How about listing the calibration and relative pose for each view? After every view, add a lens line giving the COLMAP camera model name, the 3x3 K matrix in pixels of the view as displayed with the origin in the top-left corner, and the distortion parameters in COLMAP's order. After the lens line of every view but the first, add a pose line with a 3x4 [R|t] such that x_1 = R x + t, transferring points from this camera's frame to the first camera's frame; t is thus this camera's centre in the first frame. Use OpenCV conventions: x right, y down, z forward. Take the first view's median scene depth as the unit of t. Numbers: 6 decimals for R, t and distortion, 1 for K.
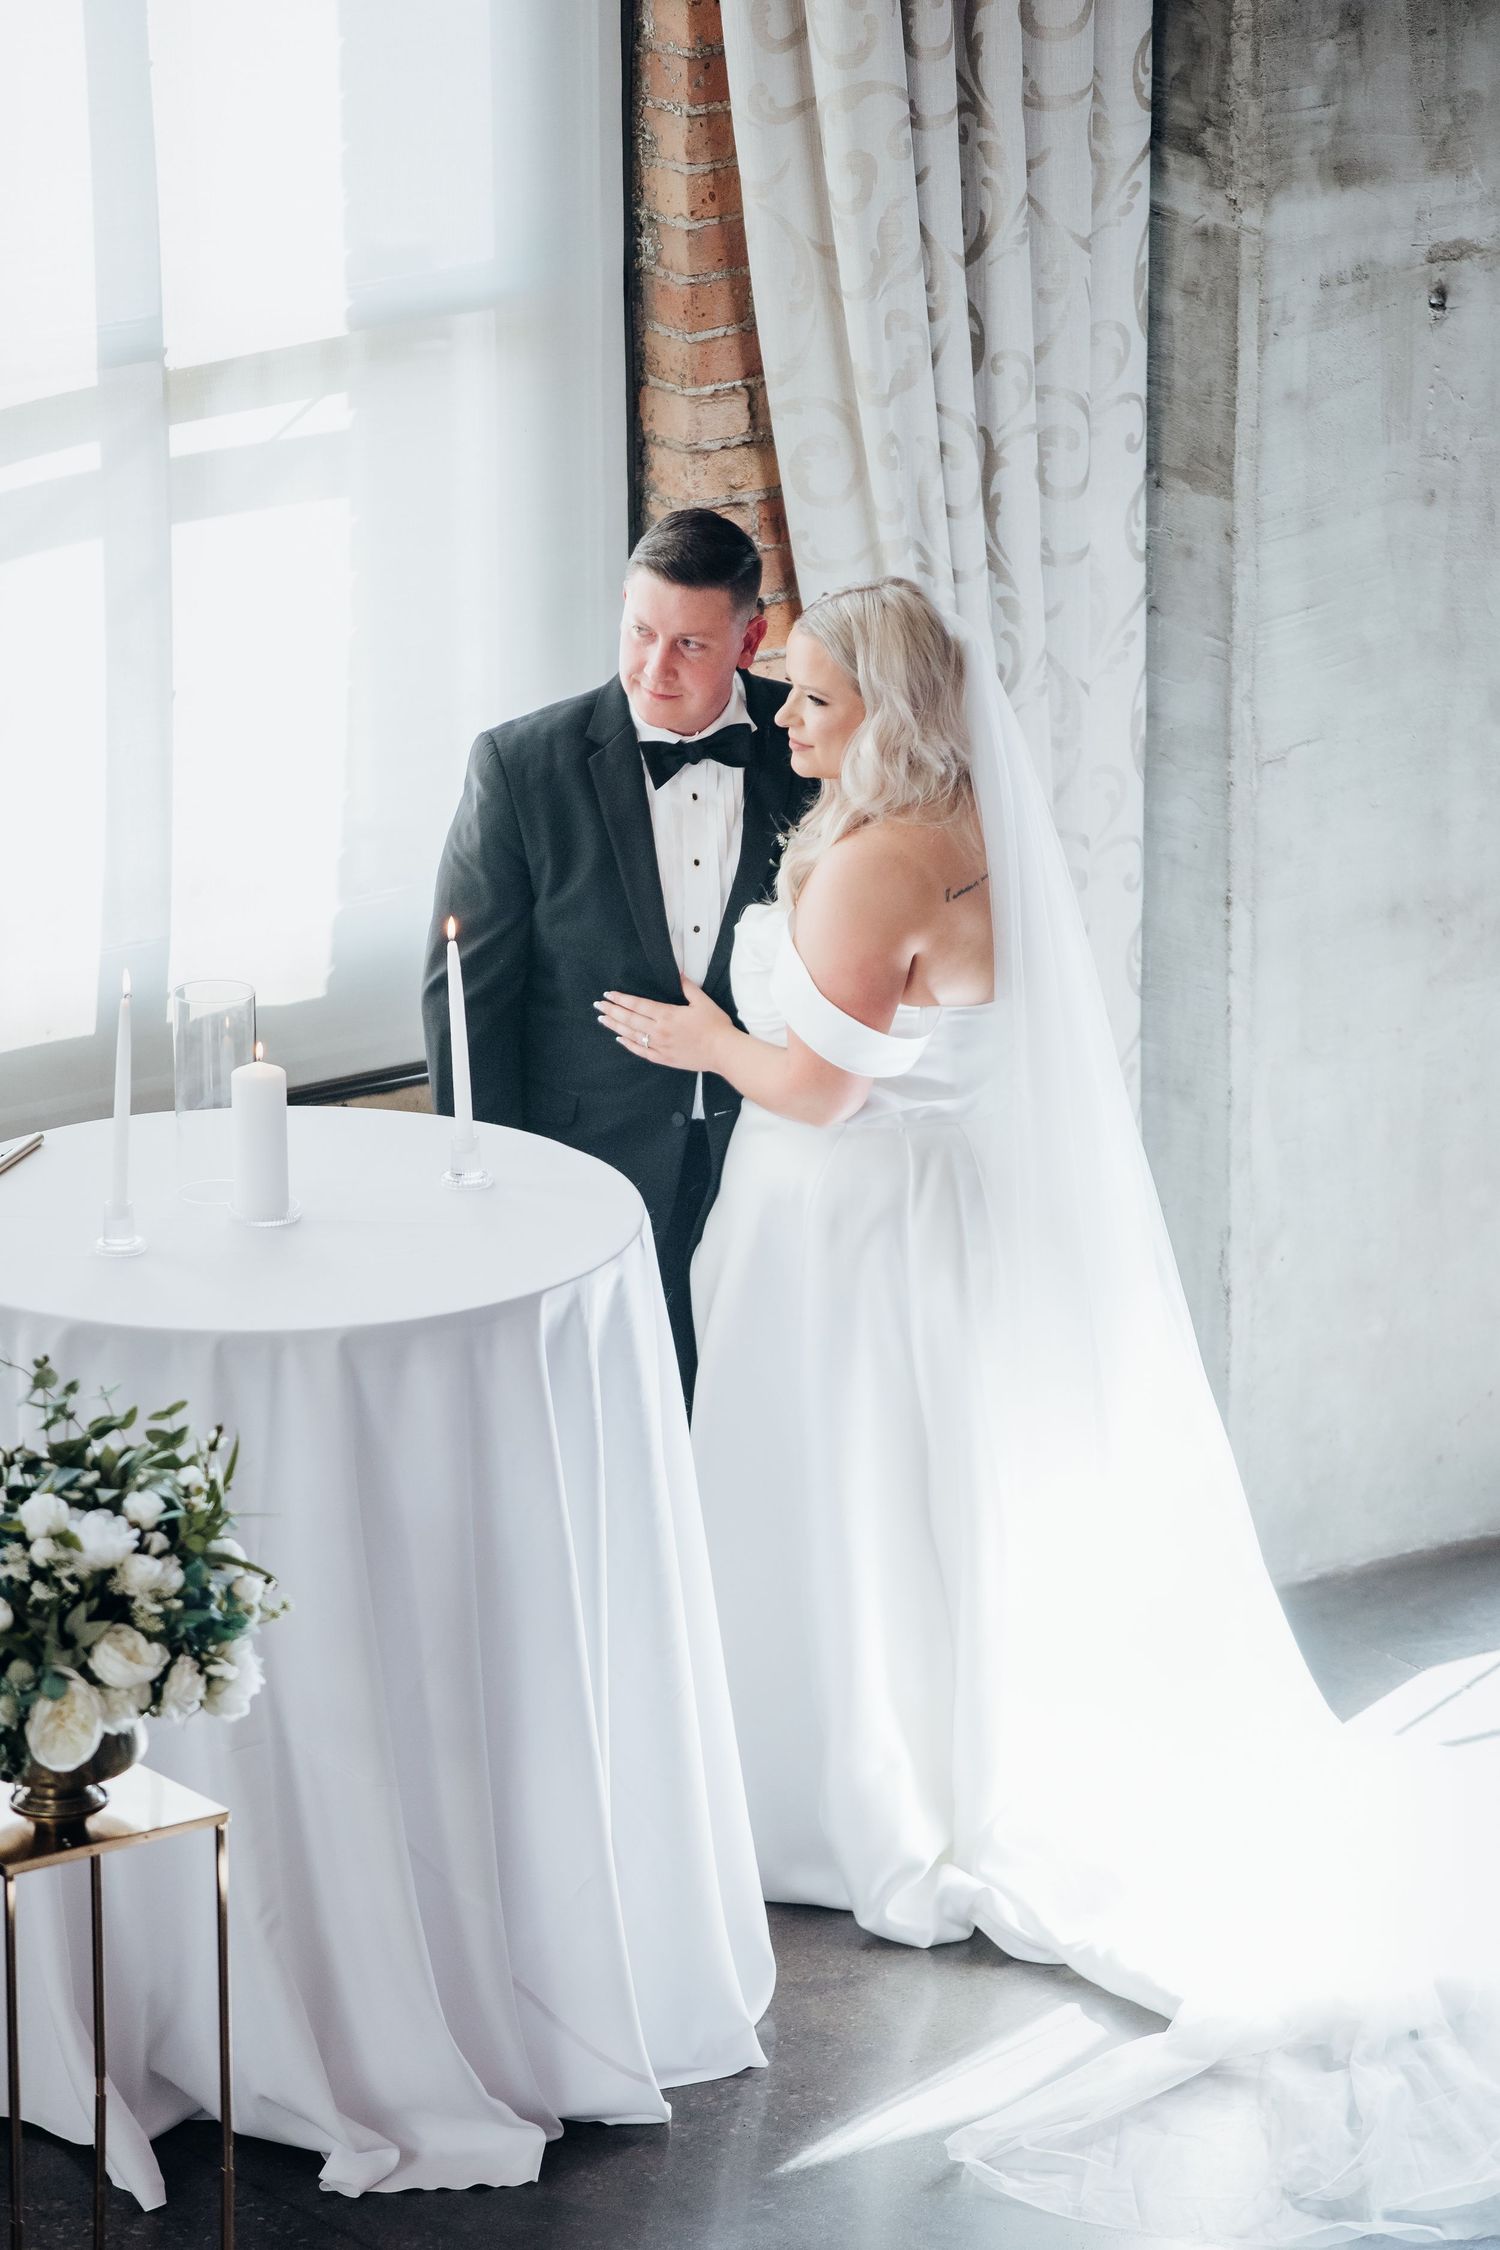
lens RADIAL K [[12727.4, 0, 807.3], [0, 12727.4, 1139.0], [0, 0, 1]] dist [1.822767, 0.000000]
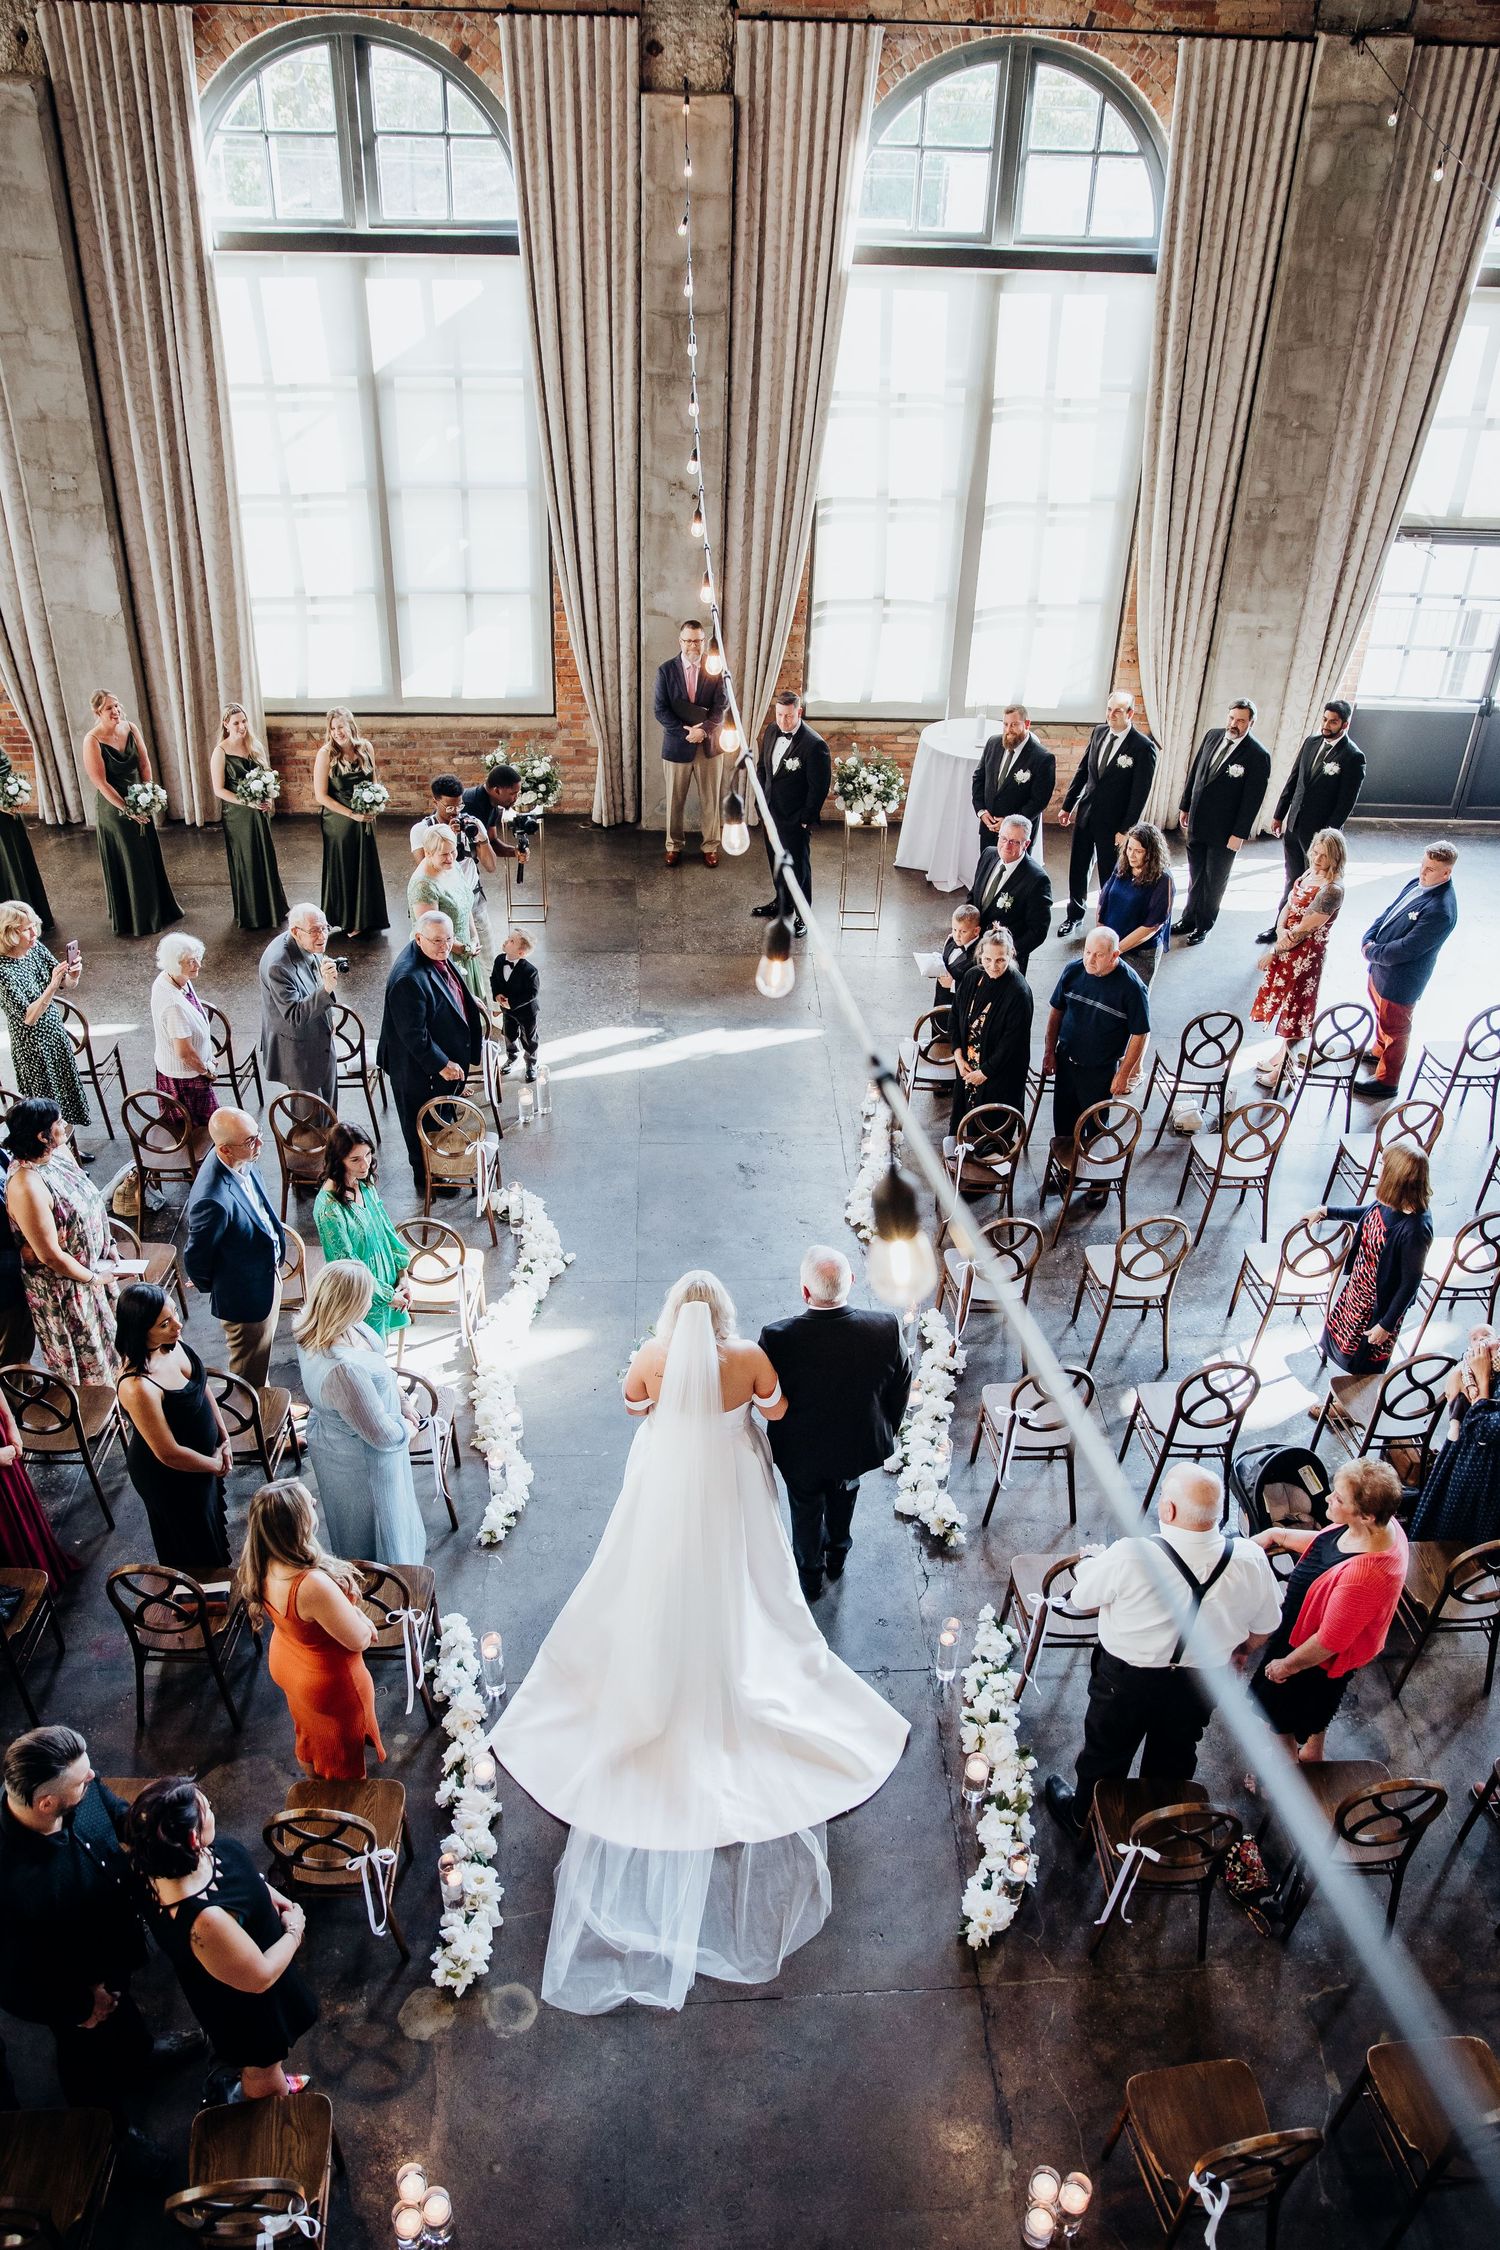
lens RADIAL K [[1697.9, 0, 759.0], [0, 1697.9, 1154.1], [0, 0, 1]] dist [-0.099816, 0.071459]
pose [[0.830624, 0.334133, -0.445442, 0.338989], [-0.194027, 0.923495, 0.330923, -0.064835], [0.521936, -0.188445, 0.831909, 0.218975]]
